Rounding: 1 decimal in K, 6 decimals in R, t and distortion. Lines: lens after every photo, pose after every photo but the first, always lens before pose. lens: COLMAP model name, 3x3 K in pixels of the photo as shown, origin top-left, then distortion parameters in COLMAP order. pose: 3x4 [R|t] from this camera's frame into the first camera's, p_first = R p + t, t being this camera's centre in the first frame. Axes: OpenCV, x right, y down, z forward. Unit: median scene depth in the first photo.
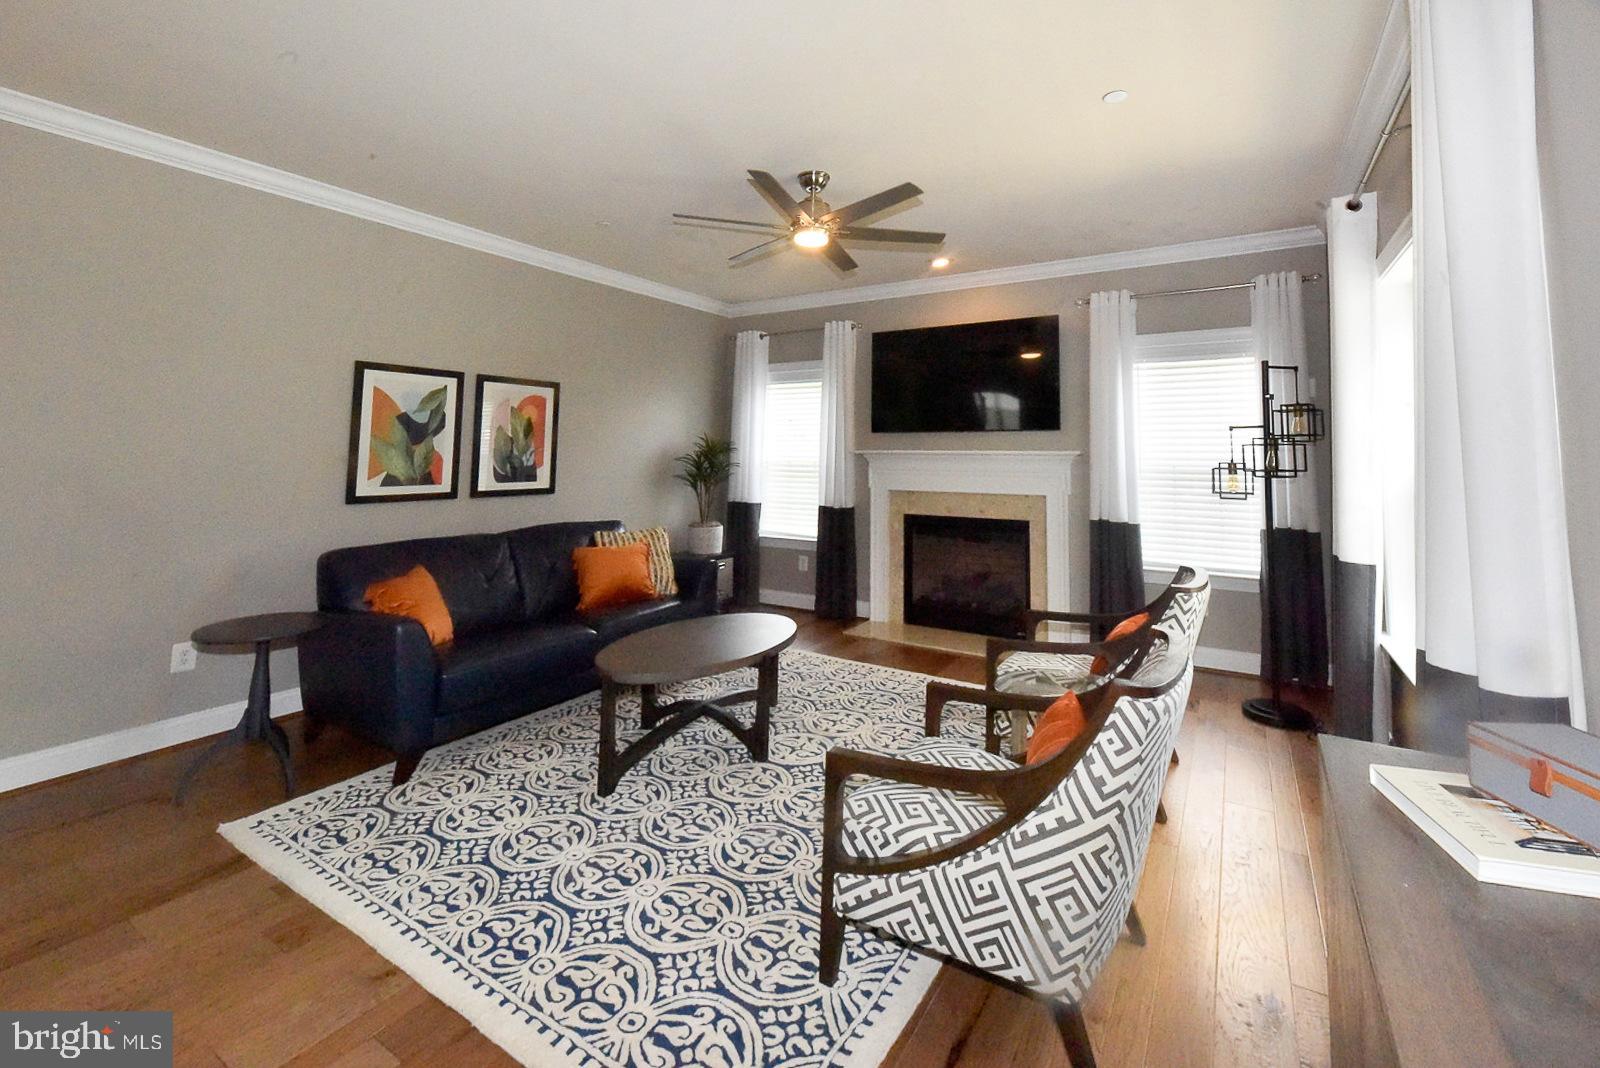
lens RADIAL K [[693.1, 0, 774.5], [0, 693.1, 382.2], [0, 0, 1]] dist [0.002130, 0.000378]
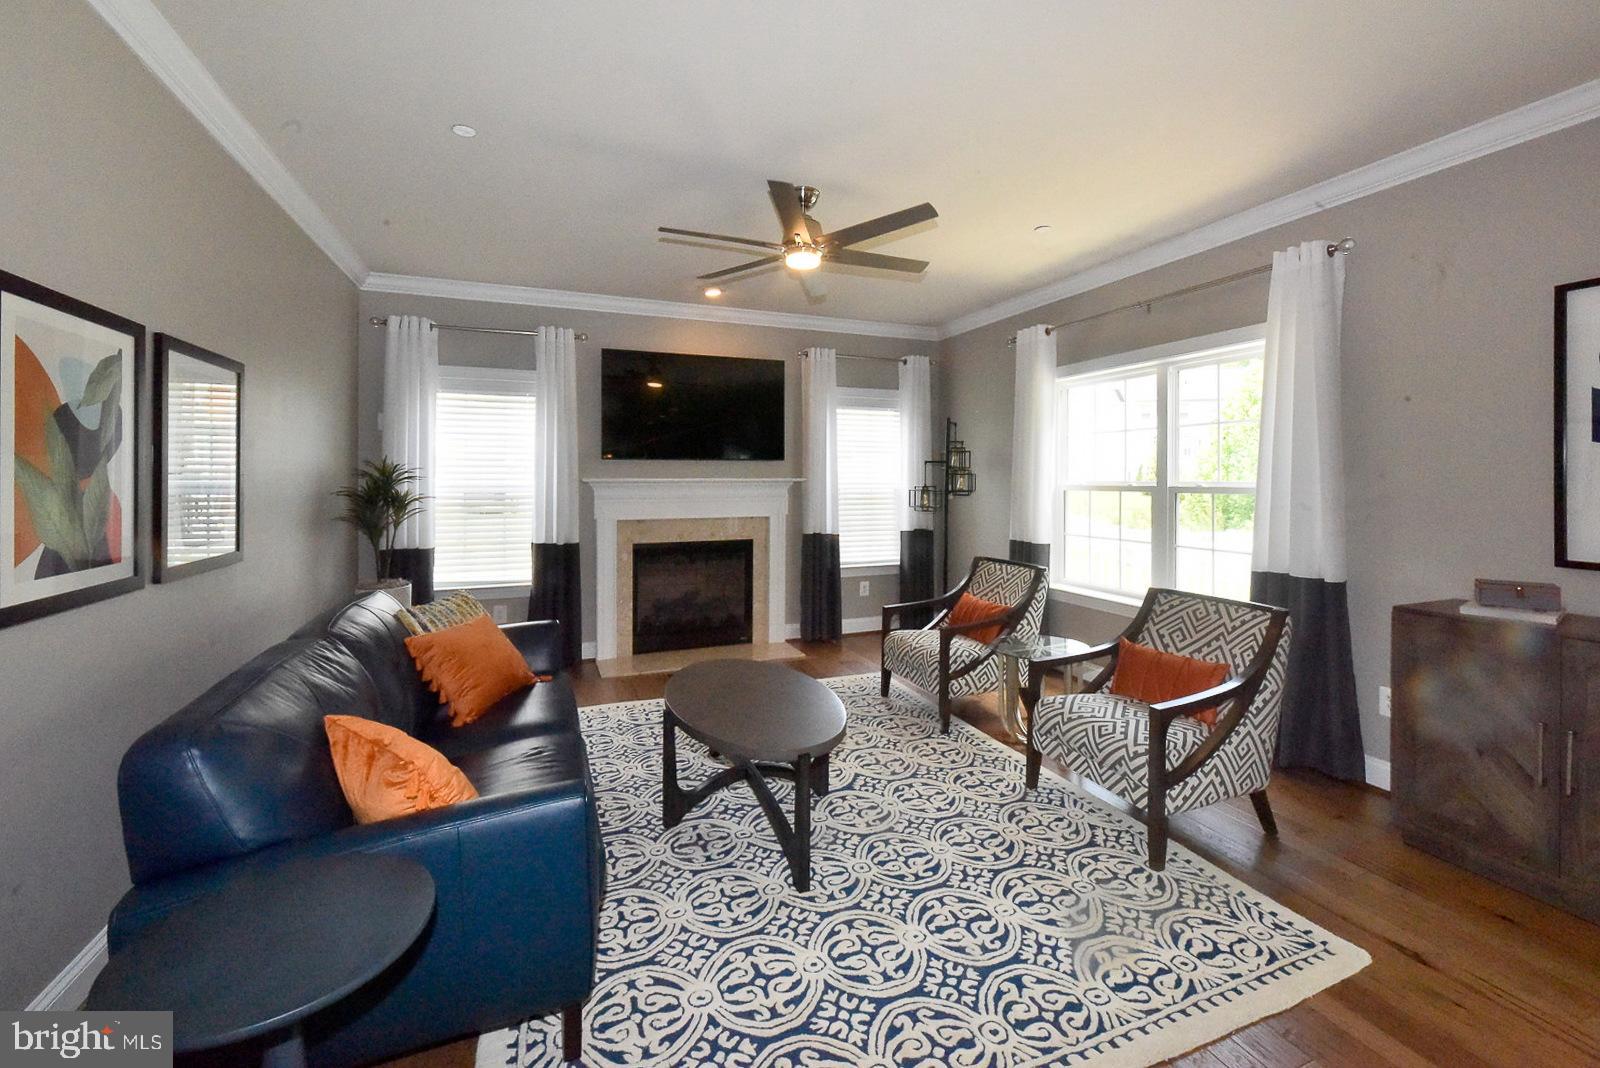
lens RADIAL K [[678.9, 0, 807.0], [0, 678.9, 473.7], [0, 0, 1]] dist [-0.000422, -0.000036]
pose [[0.568996, -0.003127, 0.822334, -0.590897], [-0.079458, 0.995105, 0.058763, 0.024345], [-0.818492, -0.098777, 0.565963, 0.366888]]
